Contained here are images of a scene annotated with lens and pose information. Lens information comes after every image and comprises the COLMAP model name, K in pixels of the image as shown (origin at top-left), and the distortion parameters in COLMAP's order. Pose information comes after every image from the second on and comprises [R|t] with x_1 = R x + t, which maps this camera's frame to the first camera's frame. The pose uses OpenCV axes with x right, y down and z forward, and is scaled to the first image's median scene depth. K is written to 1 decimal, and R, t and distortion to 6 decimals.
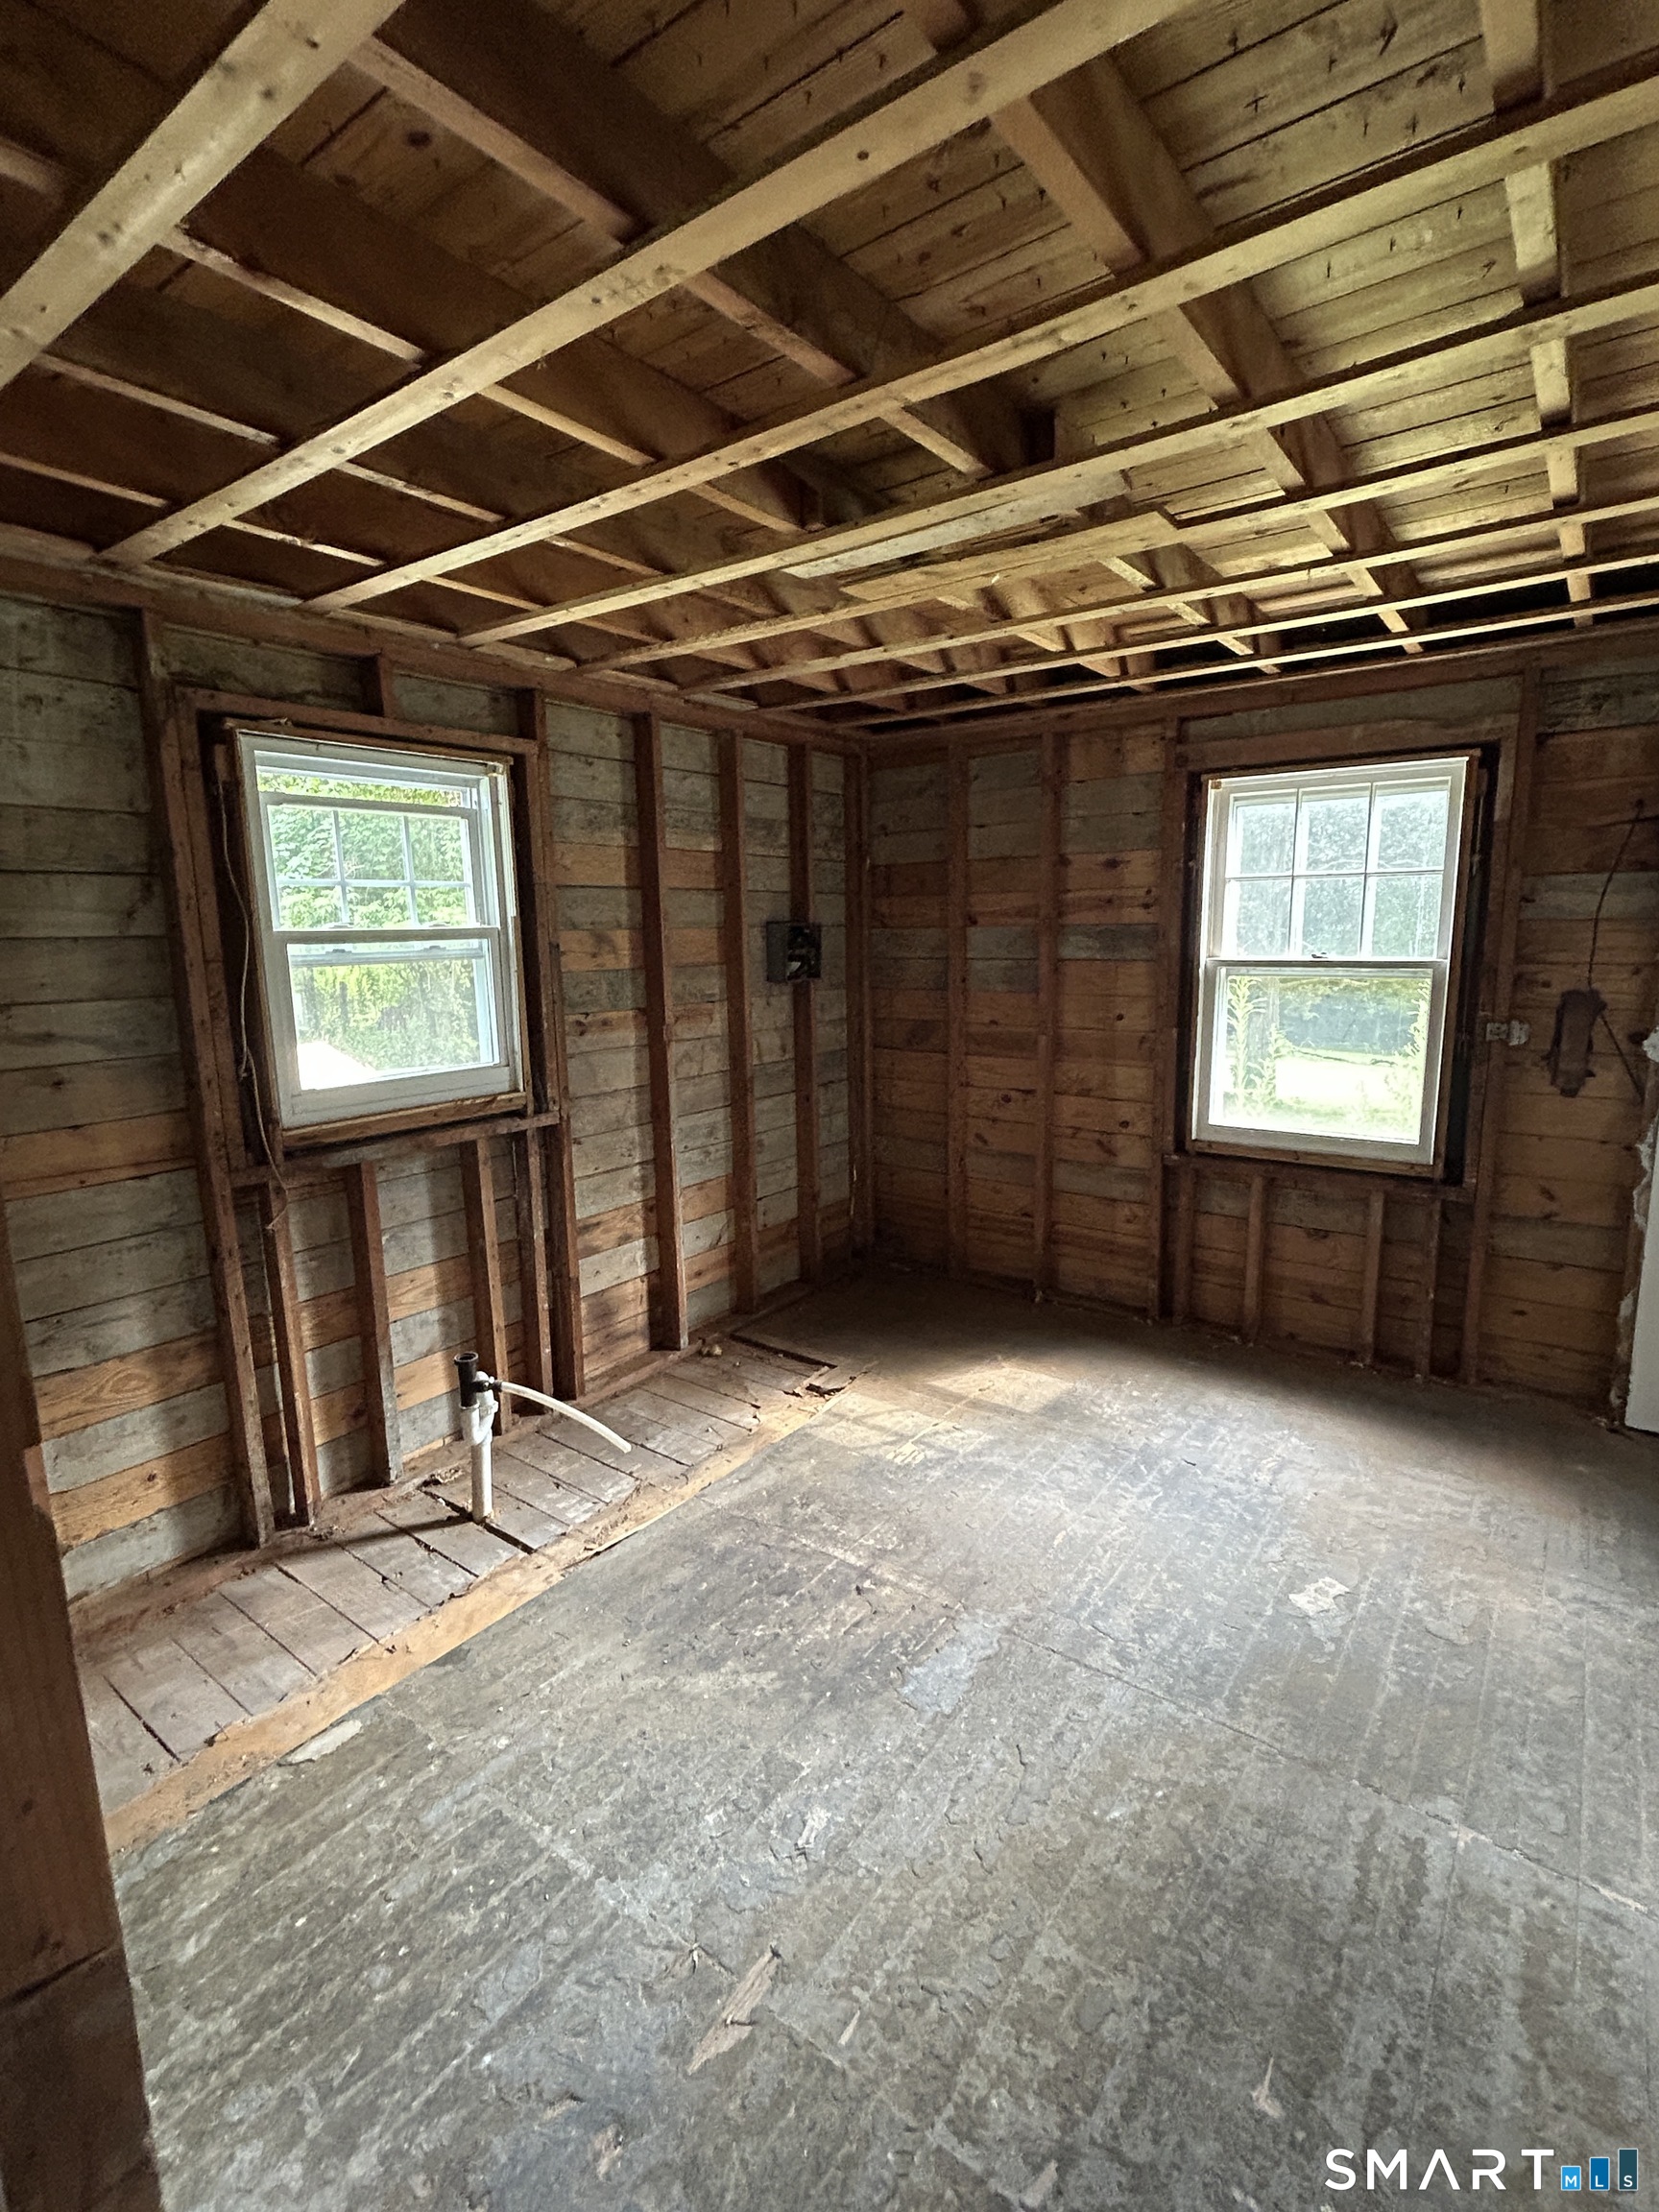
lens RADIAL K [[1032.3, 0, 837.6], [0, 1032.3, 1100.8], [0, 0, 1]] dist [-0.006079, 0.005053]
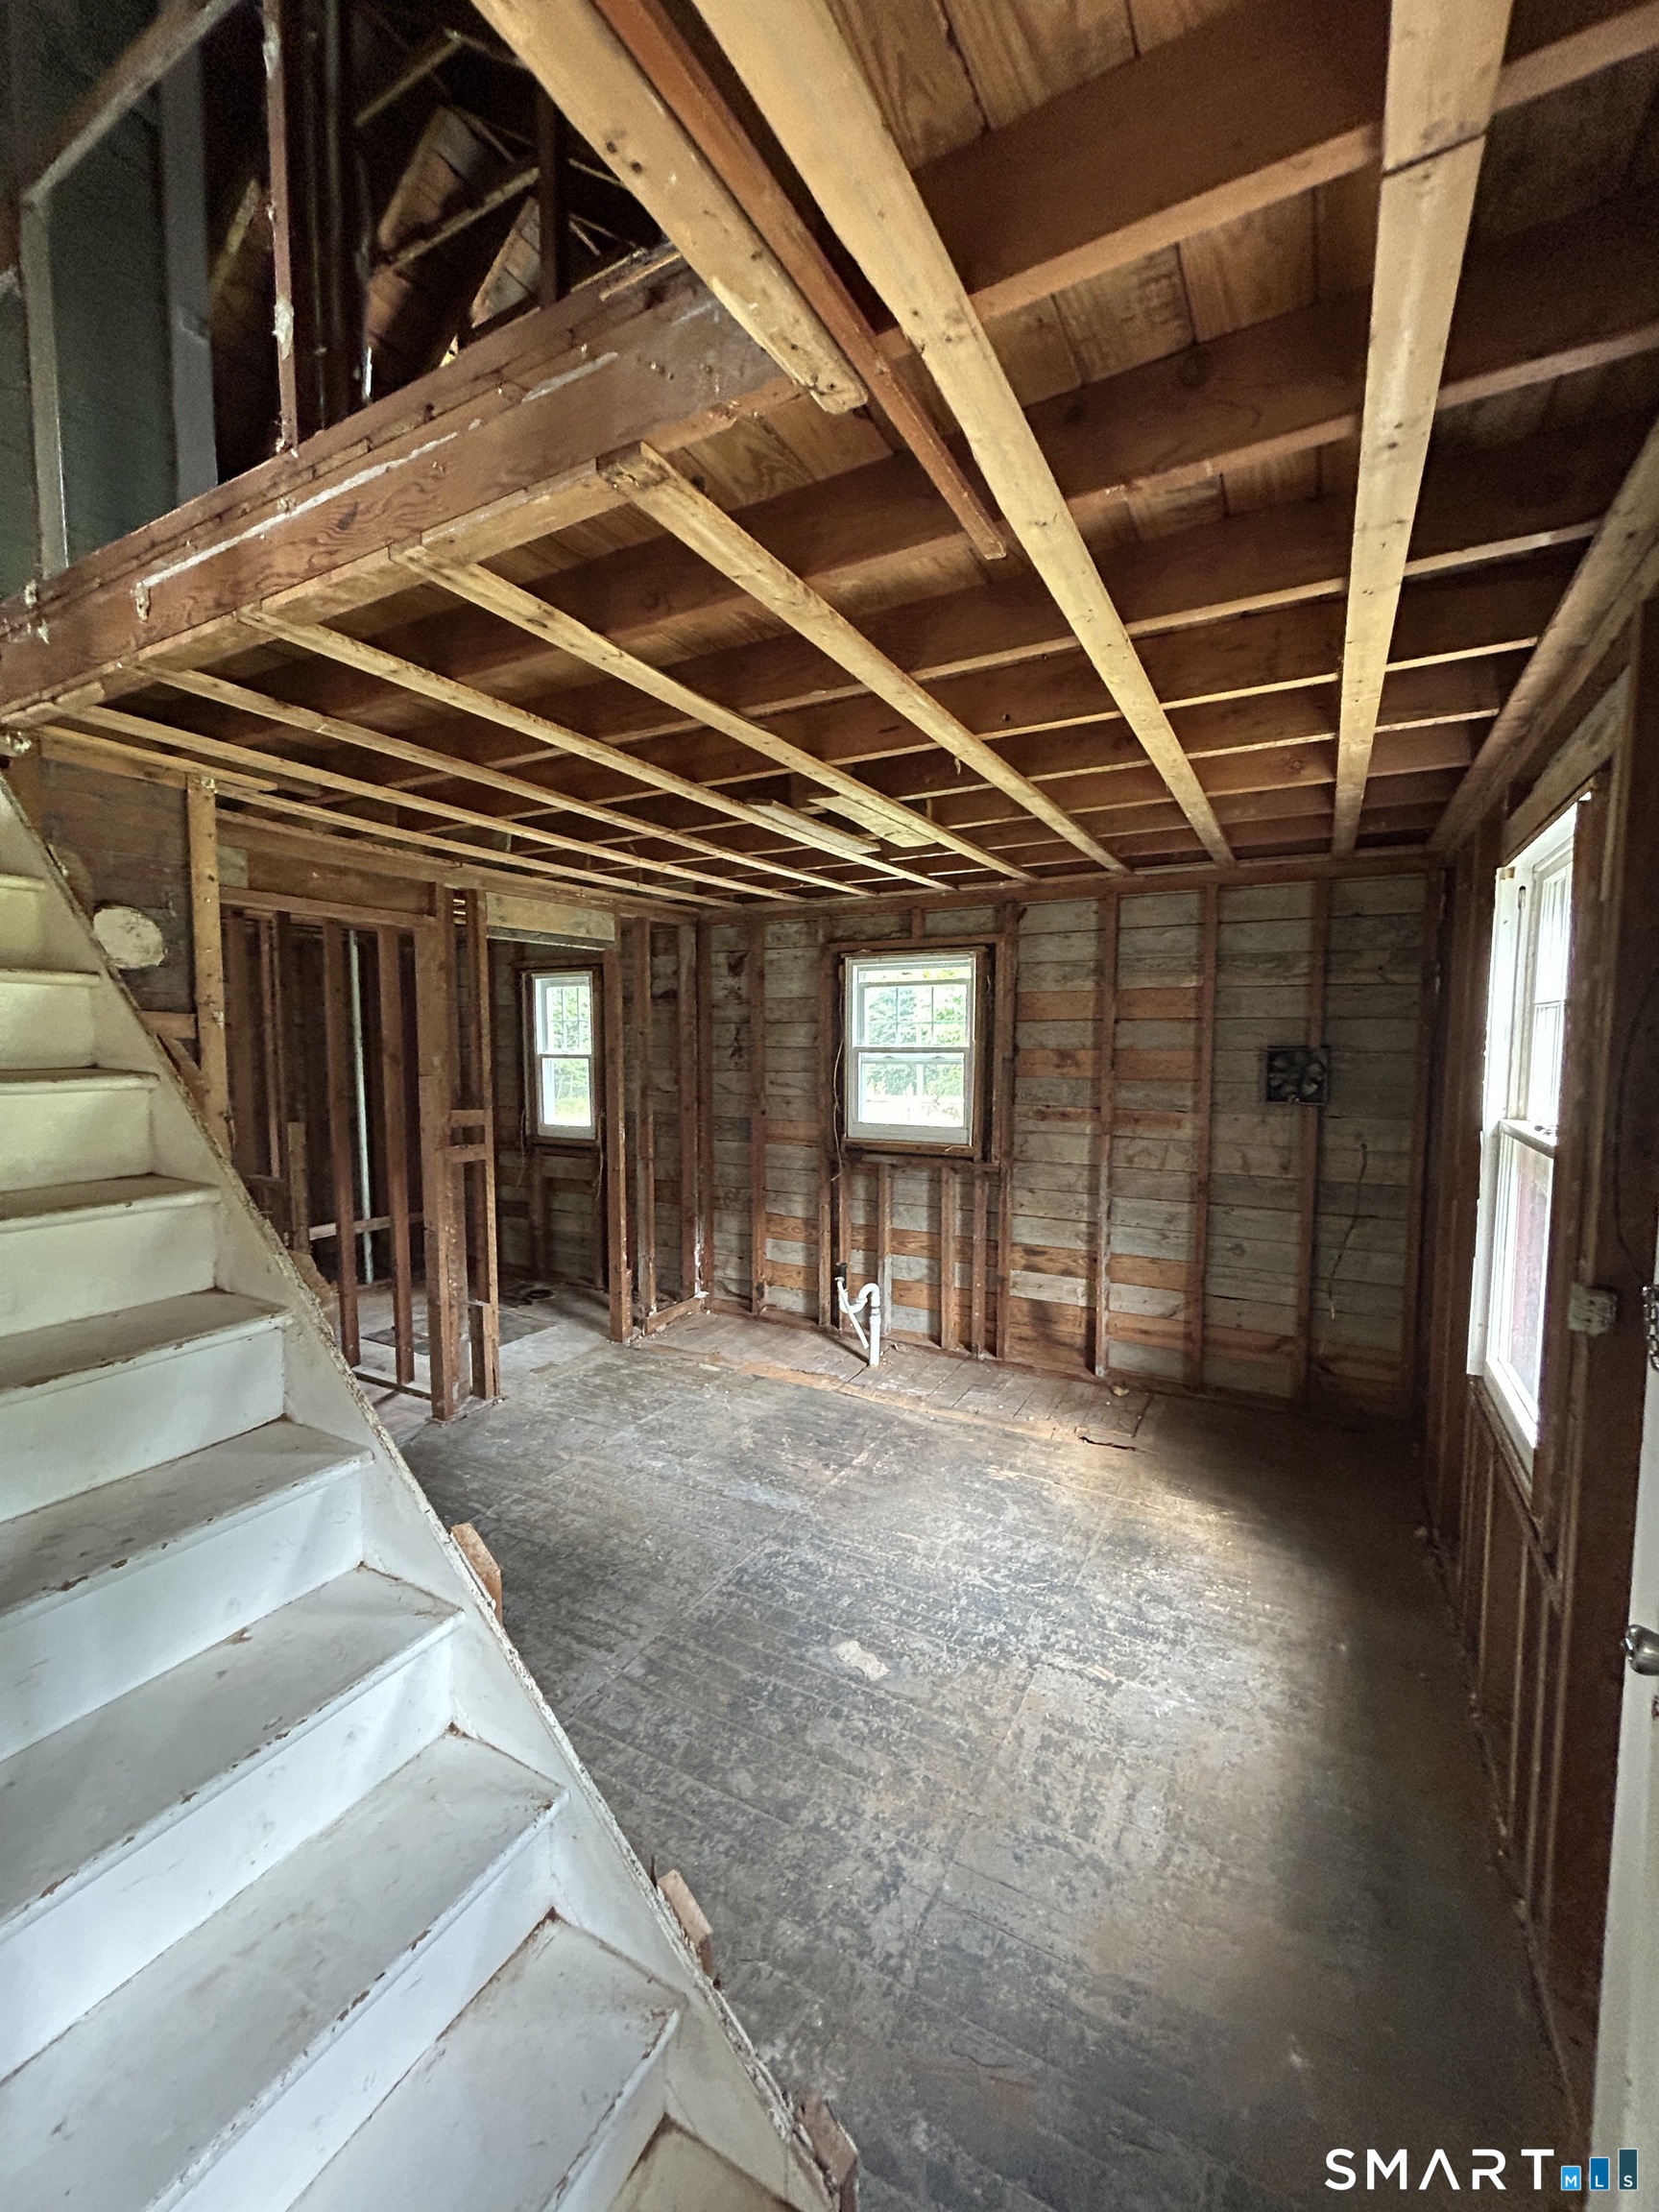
lens RADIAL K [[889.2, 0, 829.9], [0, 889.2, 1104.5], [0, 0, 1]] dist [-0.003161, 0.002040]
pose [[0.132917, 0.094323, -0.986629, 1.216302], [-0.168366, 0.983142, 0.071308, -0.158431], [0.976722, 0.156637, 0.146557, 0.654814]]
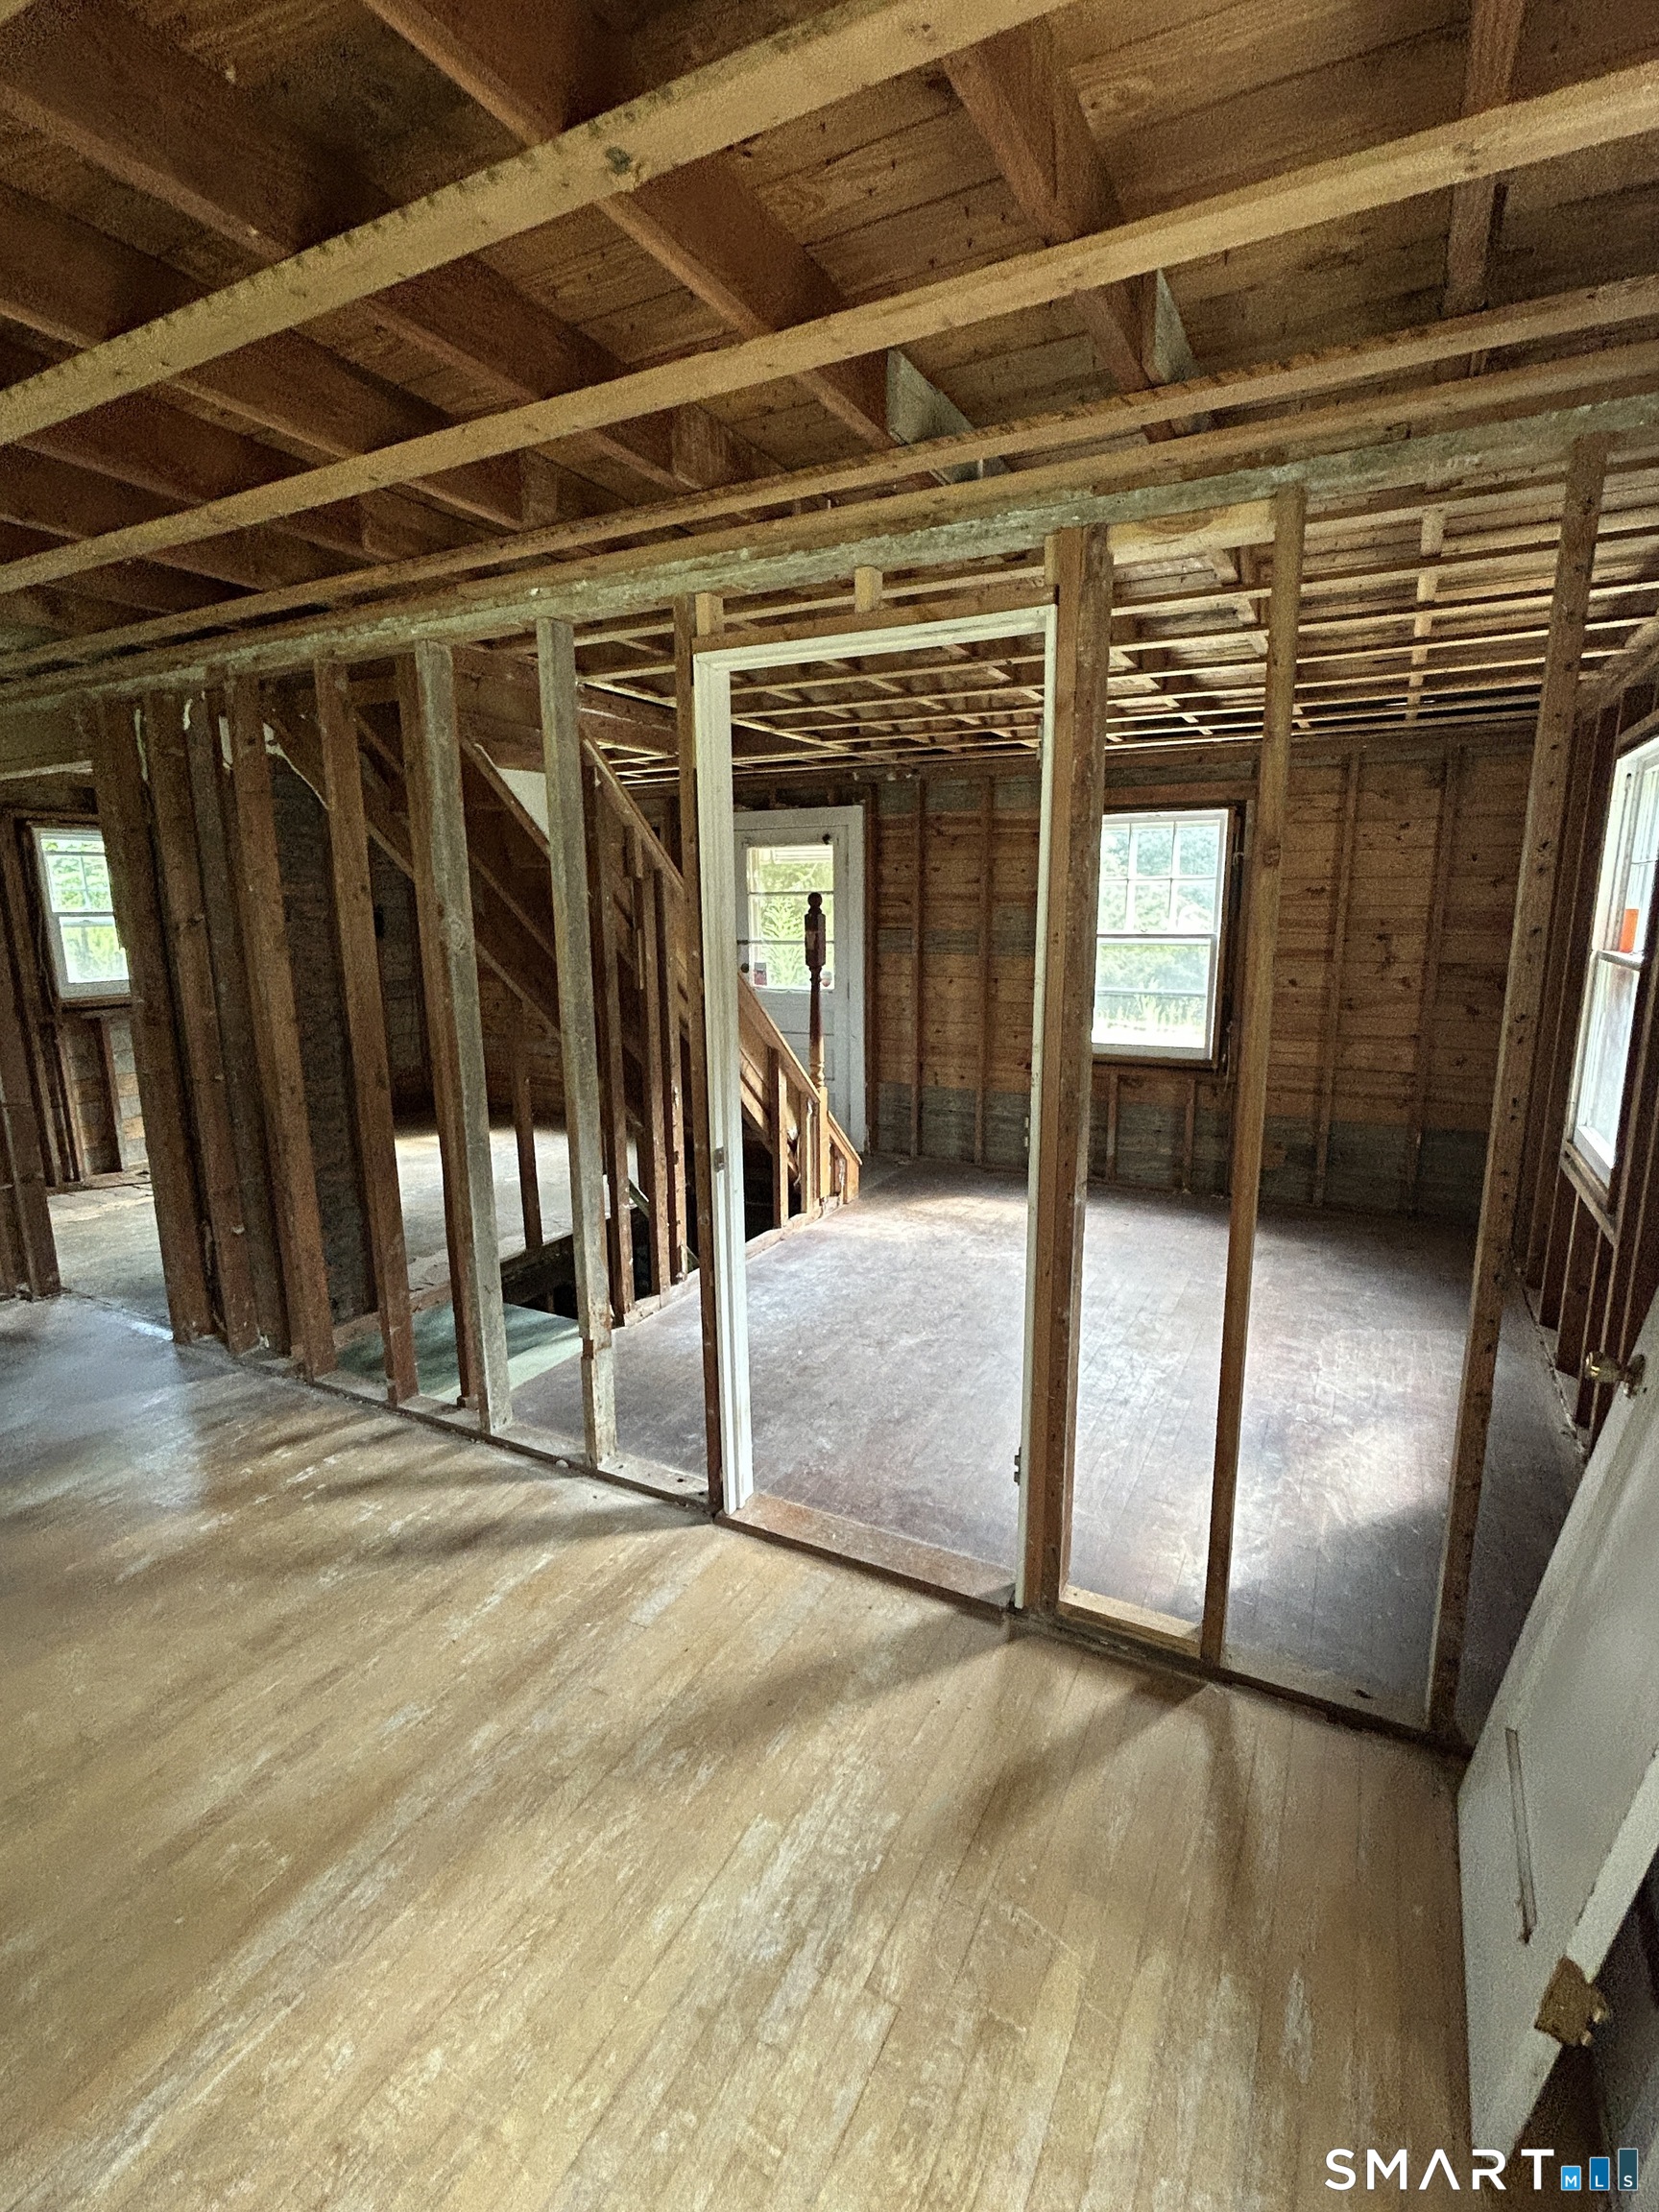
lens RADIAL K [[1032.3, 0, 836.3], [0, 1032.3, 1105.3], [0, 0, 1]] dist [-0.006079, 0.005053]
pose [[0.988406, -0.024057, 0.149917, 0.771544], [0.020496, 0.999471, 0.025257, 0.228630], [-0.150445, -0.021892, 0.988376, -1.442634]]
